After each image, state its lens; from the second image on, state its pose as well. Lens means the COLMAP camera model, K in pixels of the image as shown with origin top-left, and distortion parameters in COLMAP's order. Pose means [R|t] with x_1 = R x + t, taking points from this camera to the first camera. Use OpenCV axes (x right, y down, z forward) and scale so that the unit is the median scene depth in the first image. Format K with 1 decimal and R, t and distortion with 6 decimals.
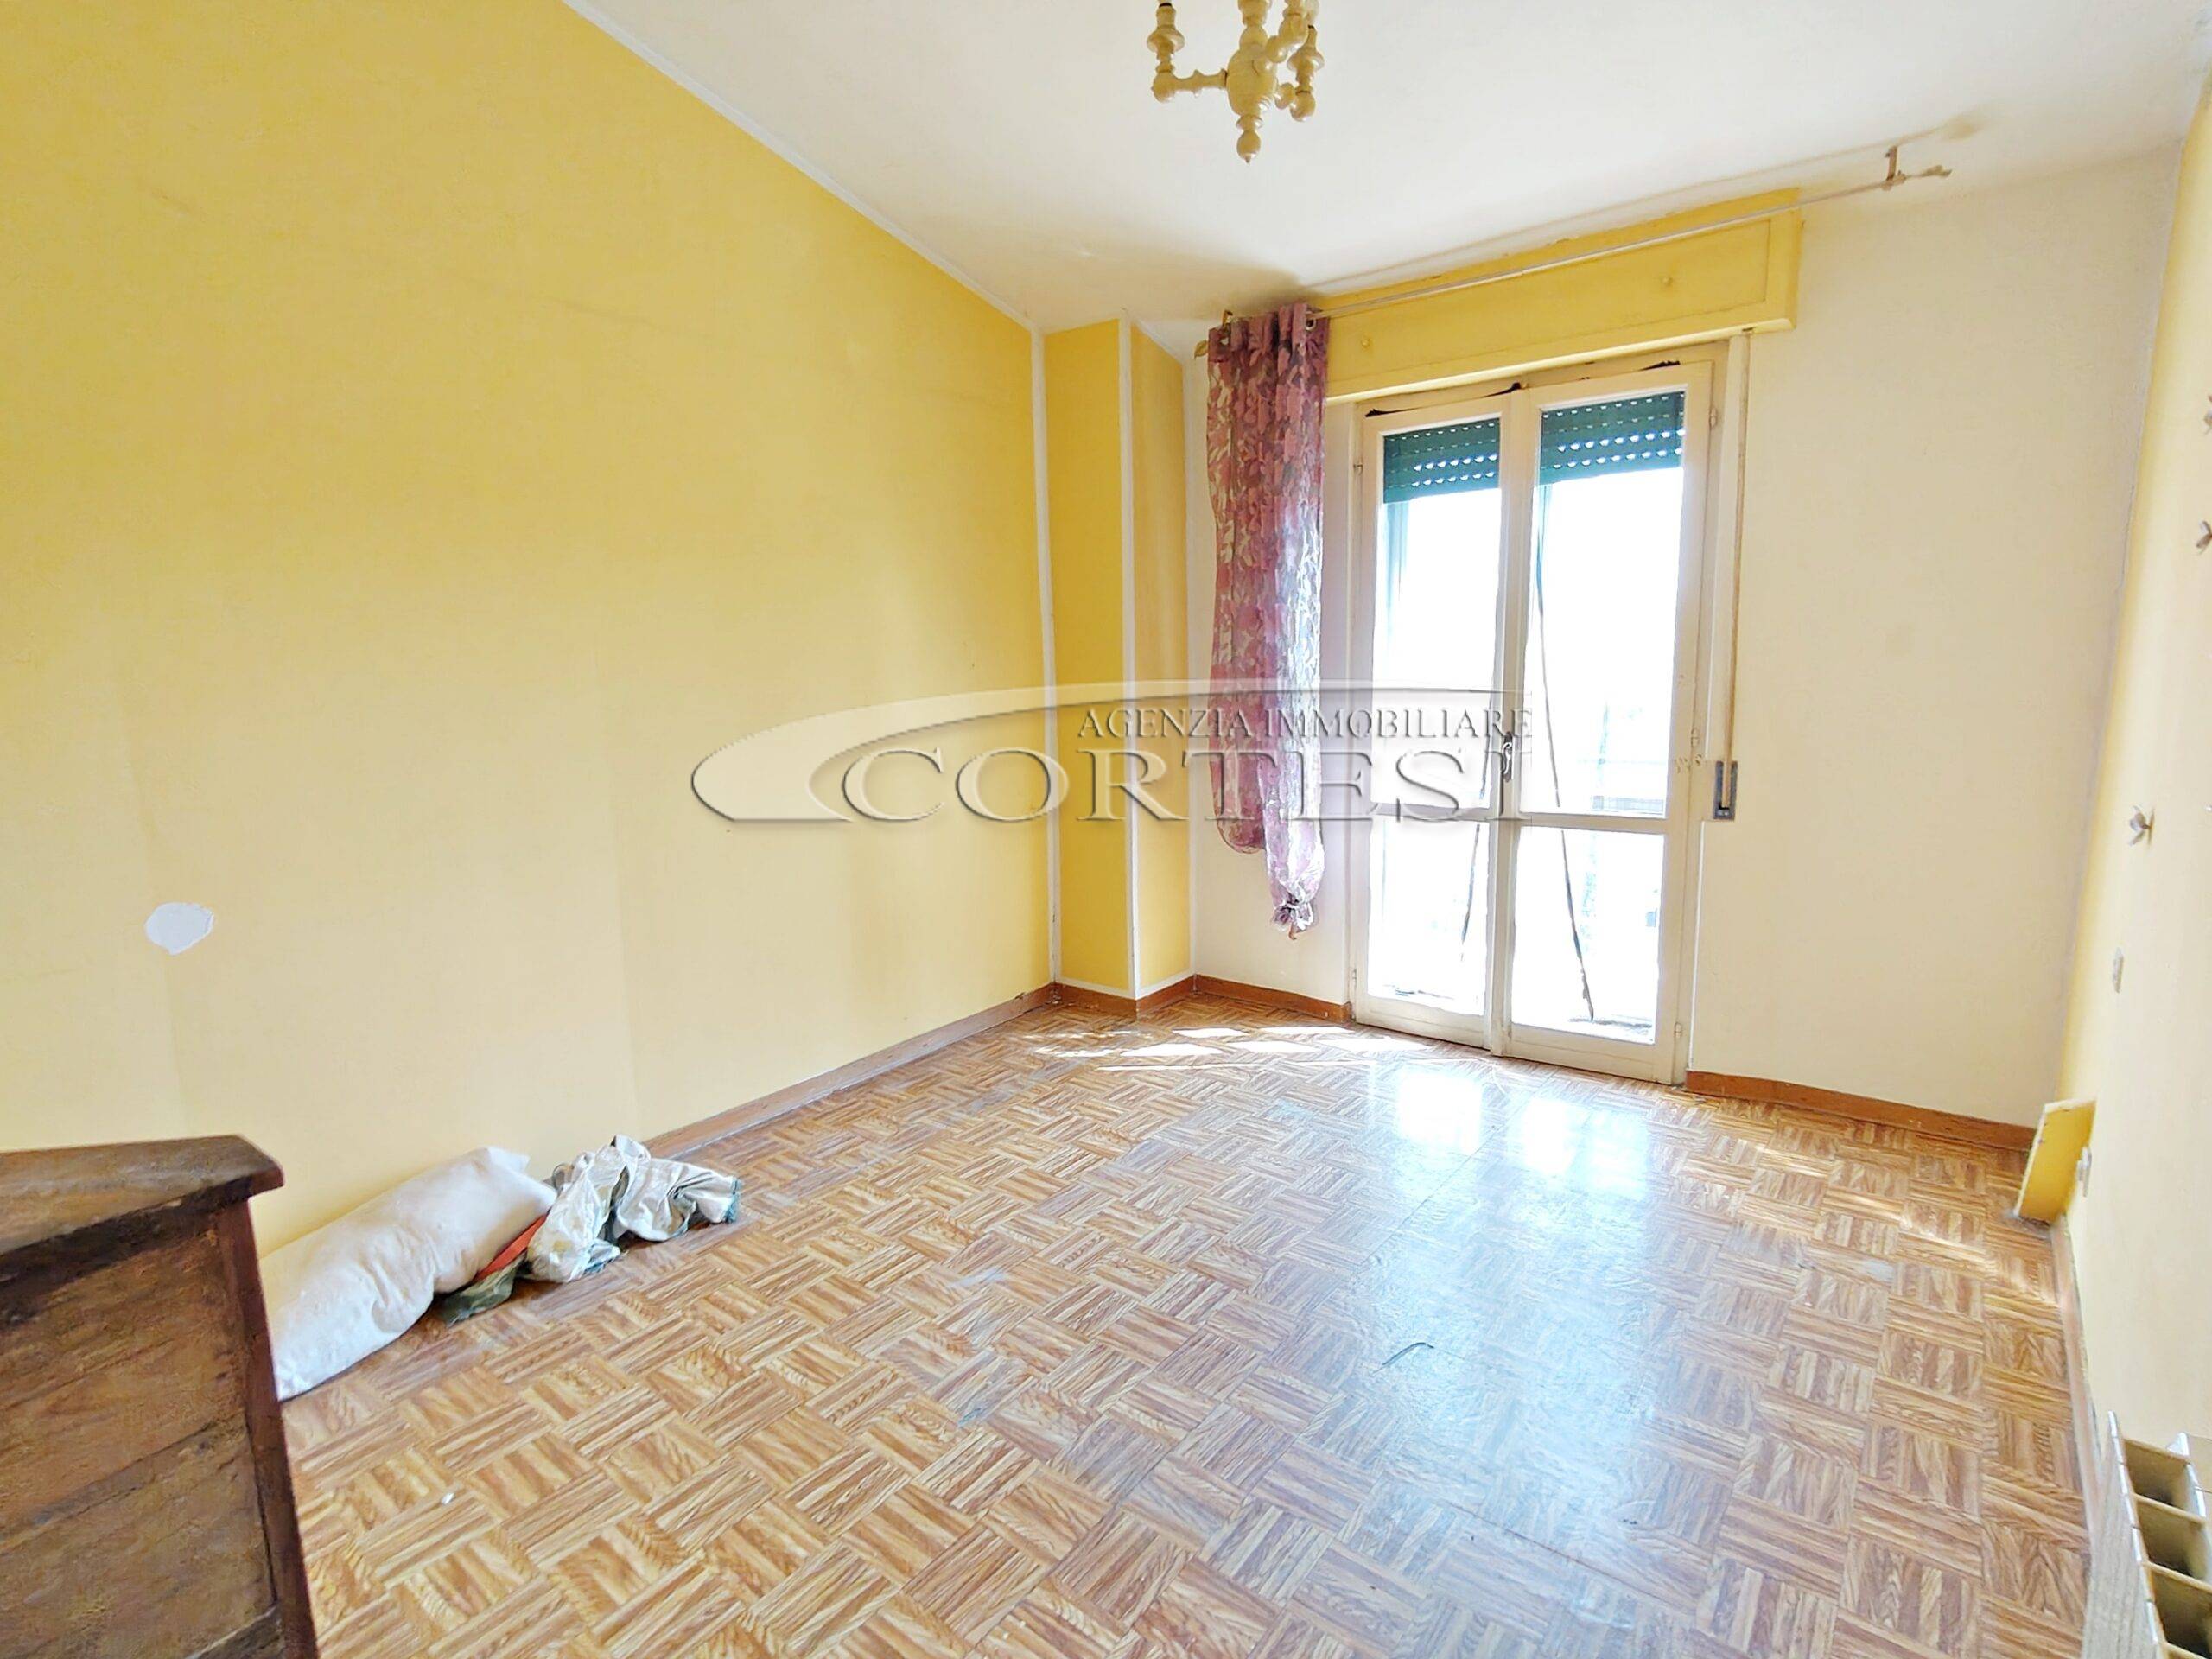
lens RADIAL K [[1082.3, 0, 1096.4], [0, 1082.3, 830.2], [0, 0, 1]] dist [0.000078, 0.001286]
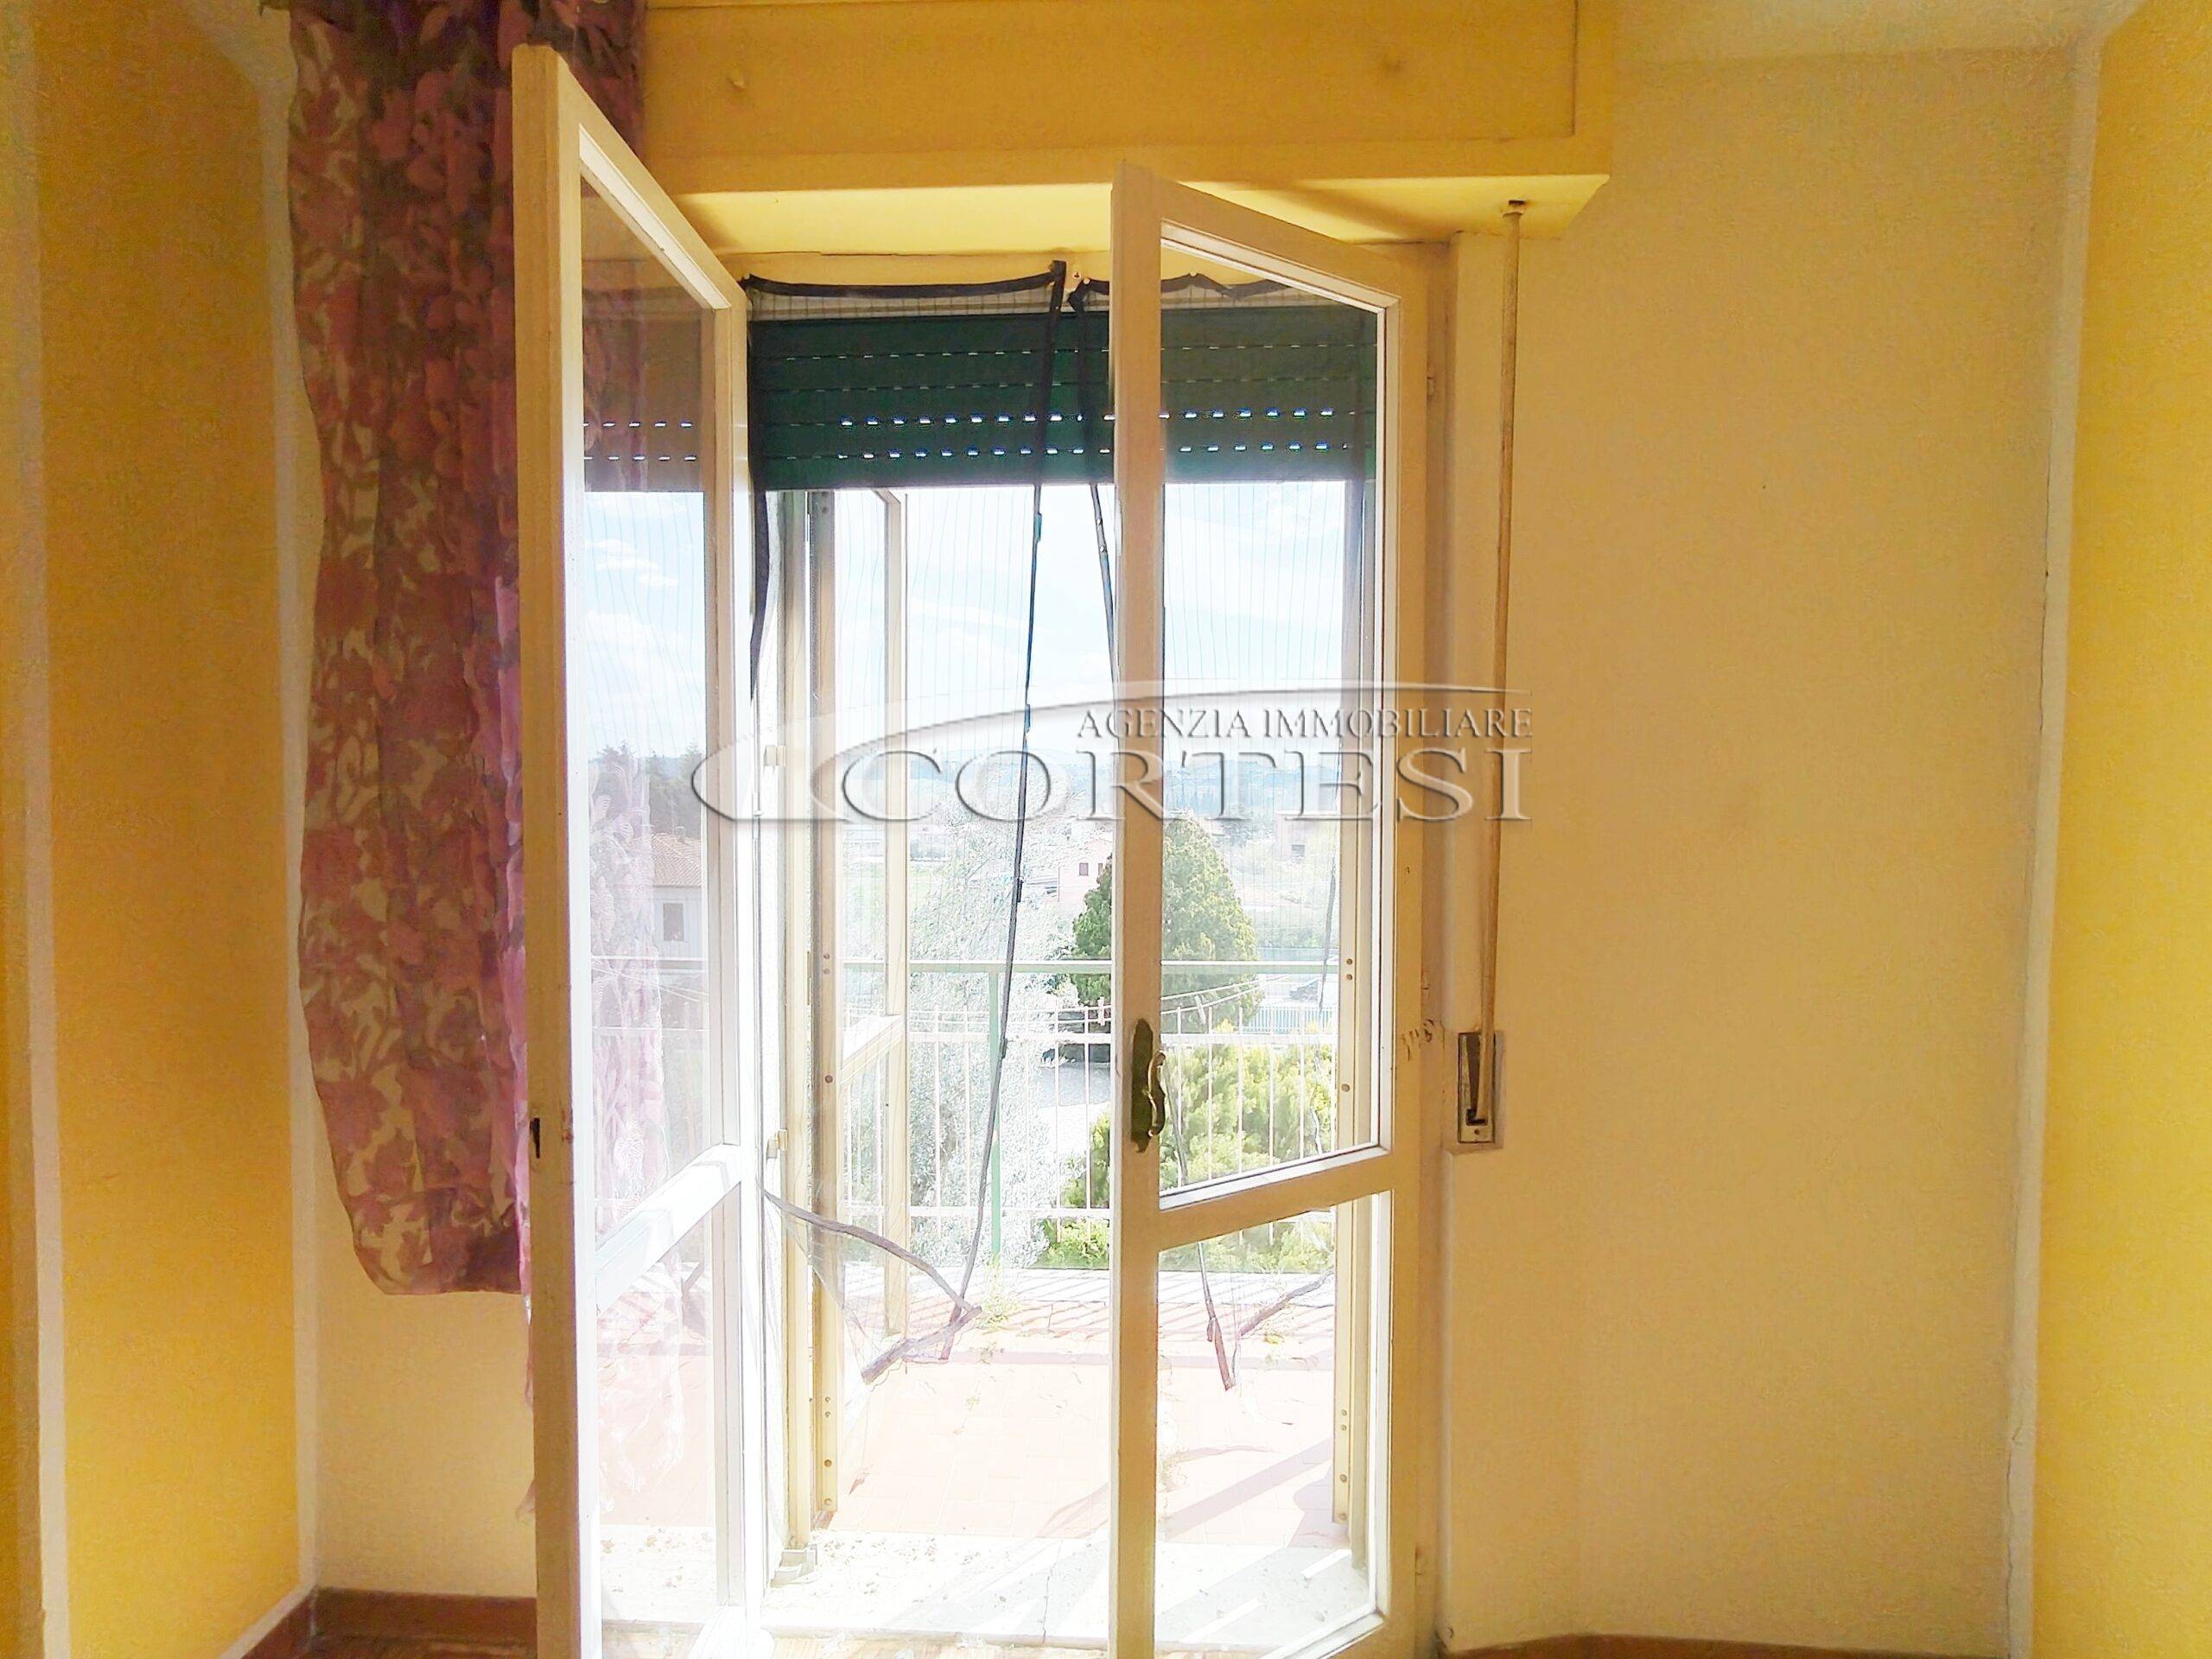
lens RADIAL K [[1082.3, 0, 1096.4], [0, 1082.3, 830.2], [0, 0, 1]] dist [0.000078, 0.001286]
pose [[0.808486, 0.005140, 0.588493, 0.110858], [0.071559, 0.991684, -0.106972, -0.103472], [-0.584149, 0.128598, 0.801394, 0.595566]]
